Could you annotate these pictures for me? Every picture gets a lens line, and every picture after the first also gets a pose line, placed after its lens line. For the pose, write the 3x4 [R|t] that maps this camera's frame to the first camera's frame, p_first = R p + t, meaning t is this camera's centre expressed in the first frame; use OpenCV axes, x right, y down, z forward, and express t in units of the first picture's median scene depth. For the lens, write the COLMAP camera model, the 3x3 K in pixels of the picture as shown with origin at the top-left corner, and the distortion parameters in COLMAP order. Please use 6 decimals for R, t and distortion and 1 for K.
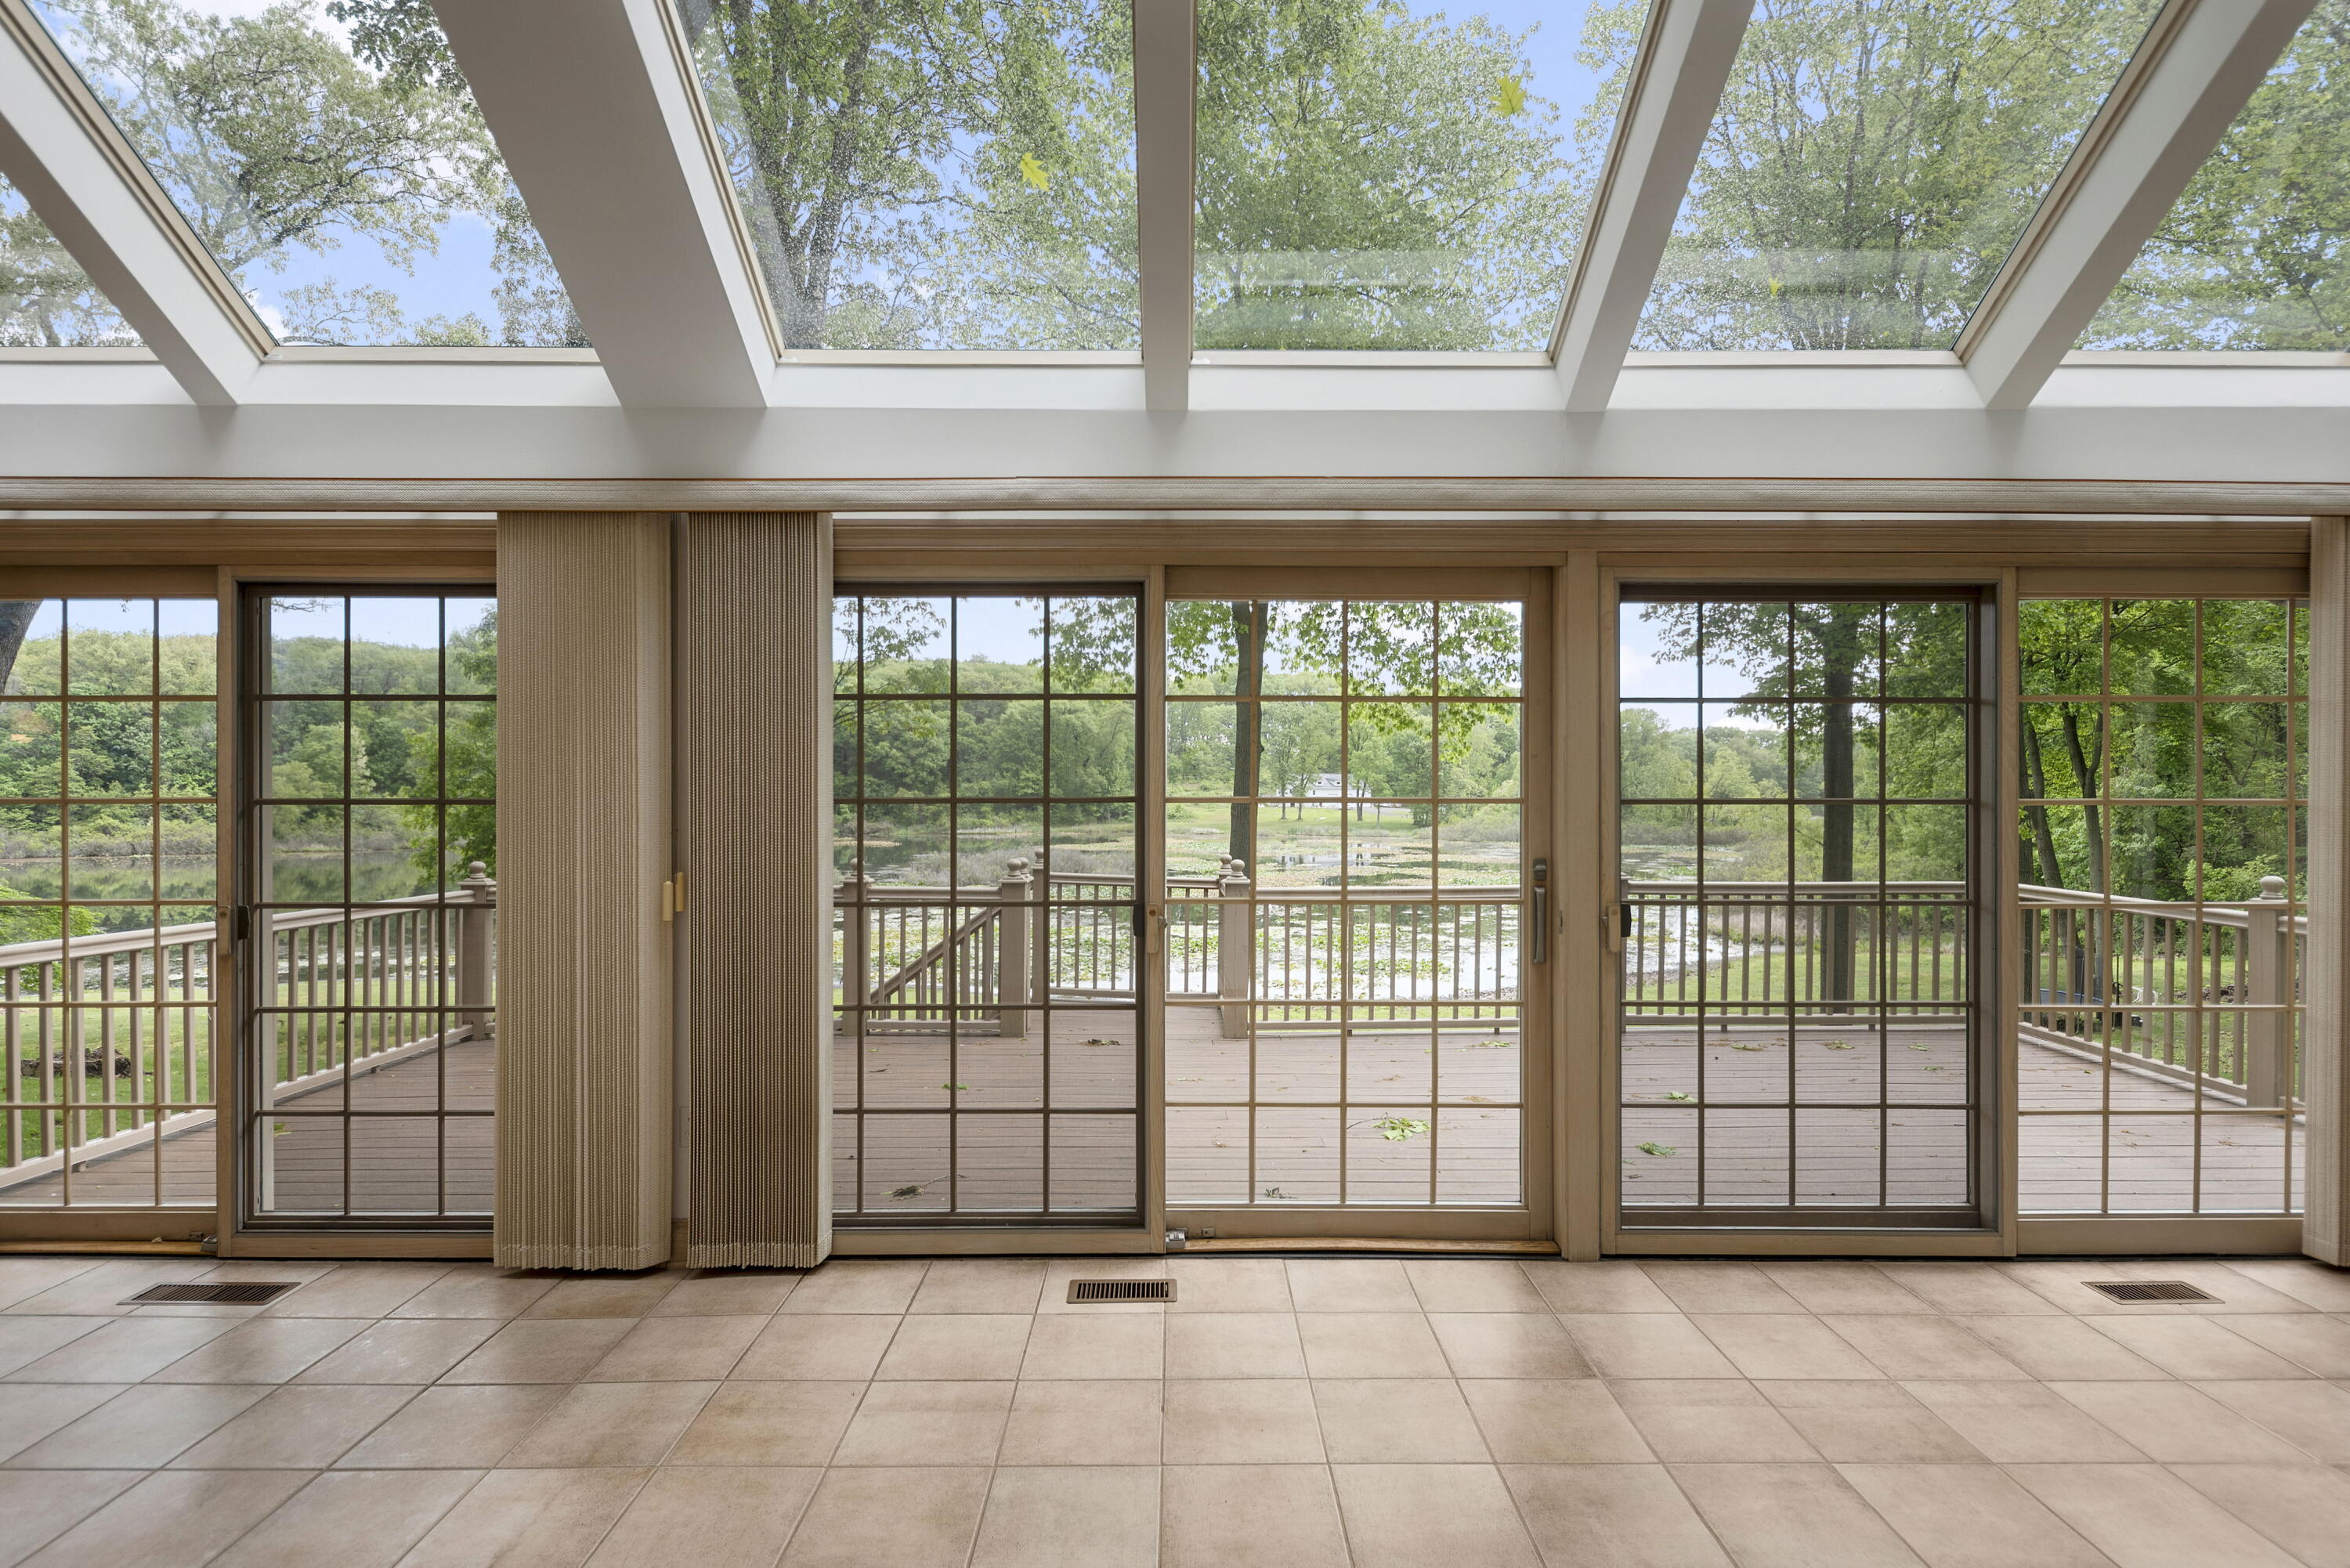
lens RADIAL K [[1070.4, 0, 1179.4], [0, 1070.4, 778.6], [0, 0, 1]] dist [0.004883, -0.001436]
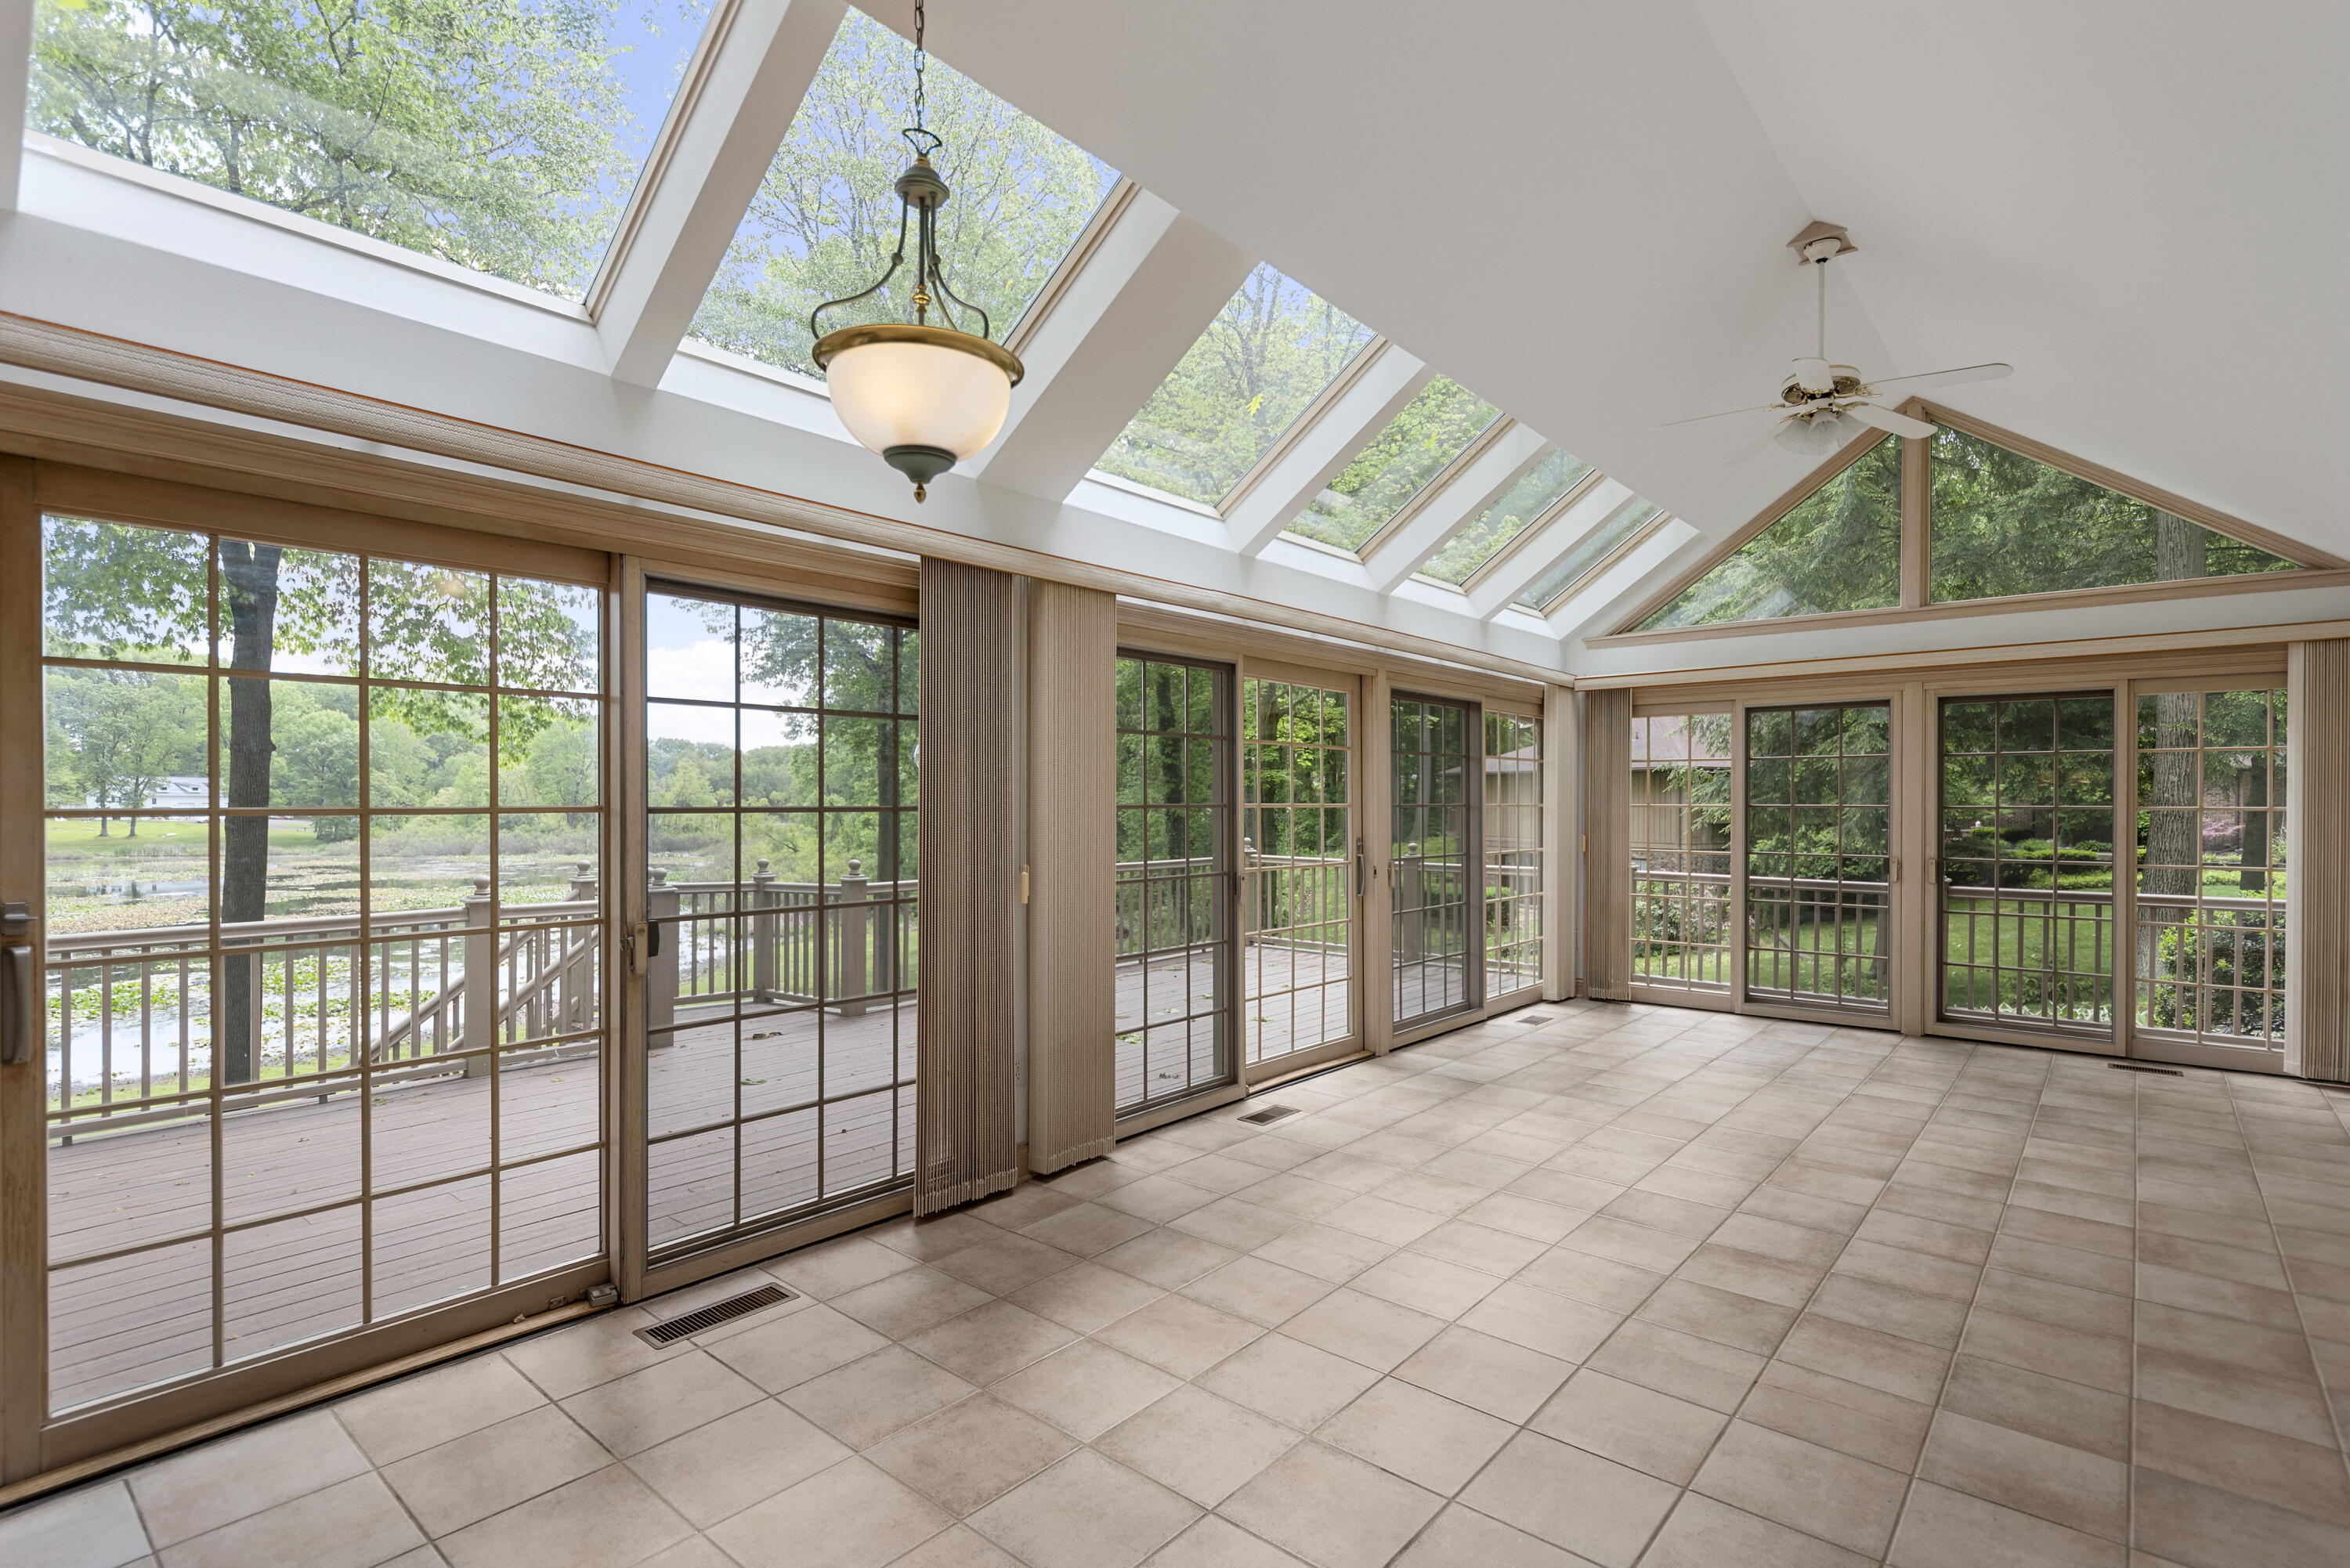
lens RADIAL K [[1143.4, 0, 1175.4], [0, 1143.4, 799.5], [0, 0, 1]] dist [0.006906, 0.001152]
pose [[0.657491, -0.001317, 0.753461, -0.106571], [-0.007493, 0.999938, 0.008286, 0.000735], [-0.753425, -0.011094, 0.657440, 0.001602]]
